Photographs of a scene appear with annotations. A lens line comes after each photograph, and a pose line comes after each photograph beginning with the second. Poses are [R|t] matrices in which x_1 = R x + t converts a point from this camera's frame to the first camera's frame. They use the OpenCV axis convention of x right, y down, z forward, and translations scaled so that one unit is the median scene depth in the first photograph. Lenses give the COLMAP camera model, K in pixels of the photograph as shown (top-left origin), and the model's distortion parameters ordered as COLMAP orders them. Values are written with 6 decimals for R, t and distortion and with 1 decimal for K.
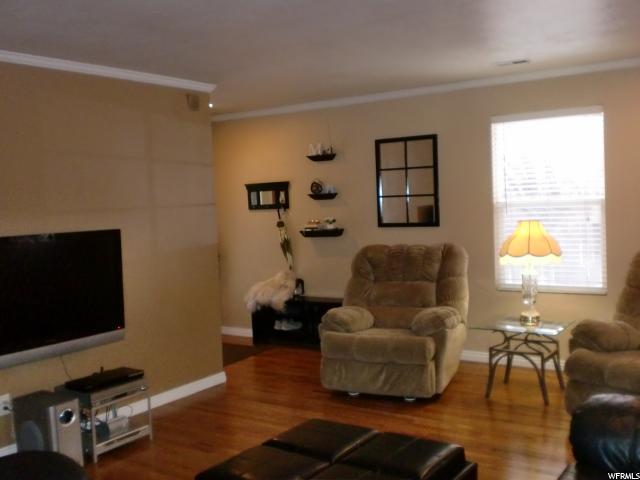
lens RADIAL K [[646.9, 0, 320.0], [0, 646.9, 240.0], [0, 0, 1]] dist [-0.007773, -0.010575]
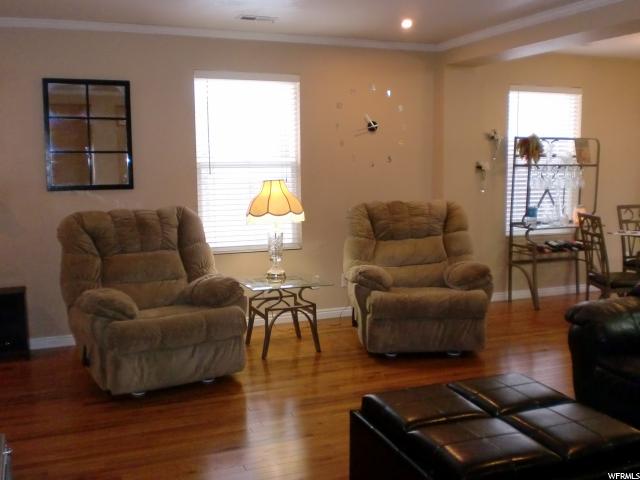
lens RADIAL K [[668.1, 0, 320.0], [0, 668.1, 240.0], [0, 0, 1]] dist [0.023736, -0.153073]
pose [[0.554706, -0.067992, 0.829264, -0.377810], [0.029299, 0.997634, 0.062198, -0.000388], [-0.831531, -0.010205, 0.555385, 0.256610]]
